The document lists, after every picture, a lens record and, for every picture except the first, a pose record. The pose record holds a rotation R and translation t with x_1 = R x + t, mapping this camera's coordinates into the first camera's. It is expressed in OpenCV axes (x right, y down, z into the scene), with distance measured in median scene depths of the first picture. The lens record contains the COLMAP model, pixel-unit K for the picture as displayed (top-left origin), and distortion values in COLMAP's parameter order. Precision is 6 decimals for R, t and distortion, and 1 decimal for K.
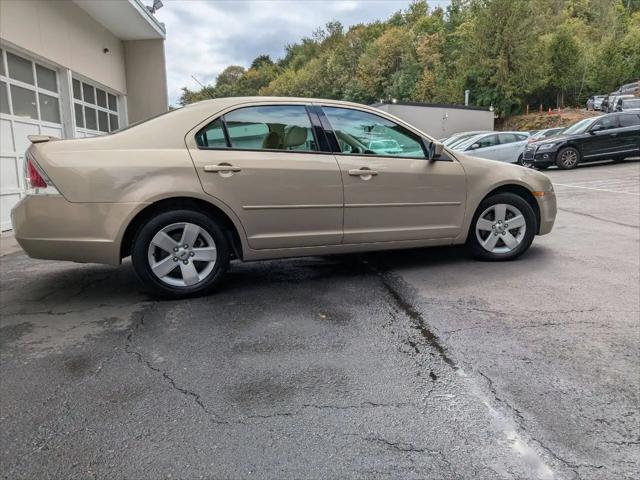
lens RADIAL K [[477.6, 0, 324.6], [0, 477.6, 213.6], [0, 0, 1]] dist [0.031951, -0.061762]
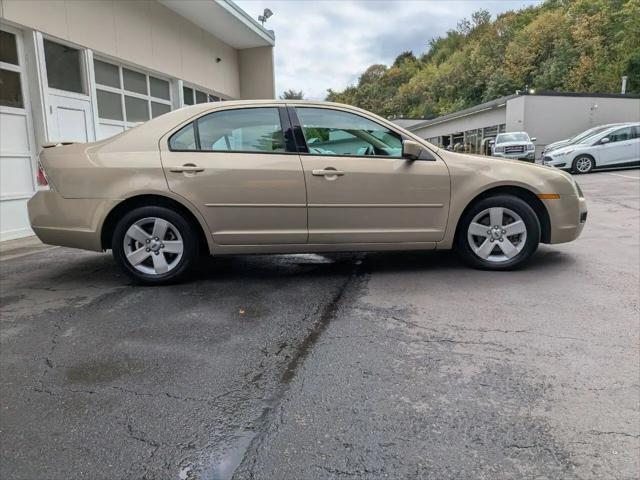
lens RADIAL K [[477.6, 0, 324.6], [0, 477.6, 213.6], [0, 0, 1]] dist [0.031951, -0.061762]
pose [[0.955197, 0.027180, -0.294722, 0.034501], [-0.025563, 0.999630, 0.009339, -0.000894], [0.294866, -0.001387, 0.955537, 0.004461]]
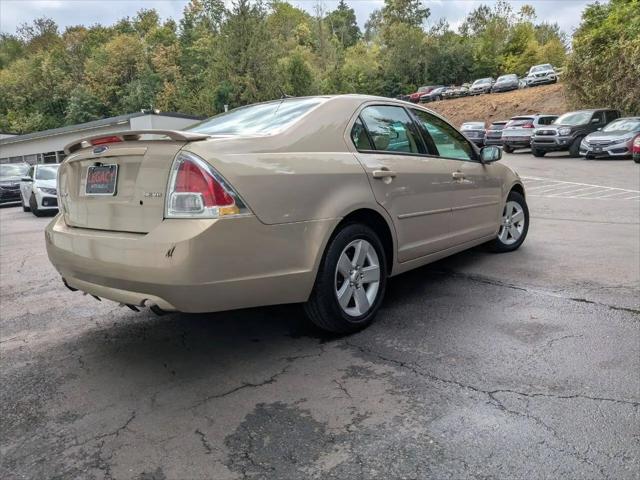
lens RADIAL K [[477.6, 0, 324.6], [0, 477.6, 213.6], [0, 0, 1]] dist [0.031951, -0.061762]
pose [[0.849542, -0.070315, 0.522814, -0.065076], [0.085318, 0.996343, -0.004635, -0.002273], [-0.520577, 0.048543, 0.852434, 0.026486]]
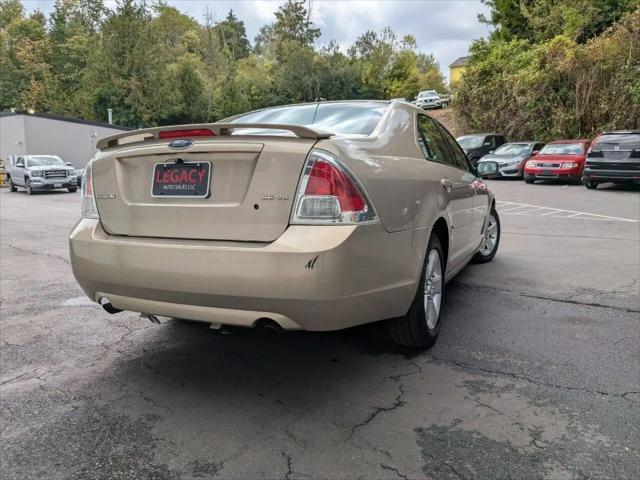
lens RADIAL K [[481.0, 0, 321.8], [0, 481.0, 220.2], [0, 0, 1]] dist [-0.006072, -0.006273]
pose [[0.700078, -0.053785, 0.712038, -0.083887], [0.078459, 0.996916, -0.001838, -0.003682], [-0.709743, 0.057153, 0.702139, 0.046965]]
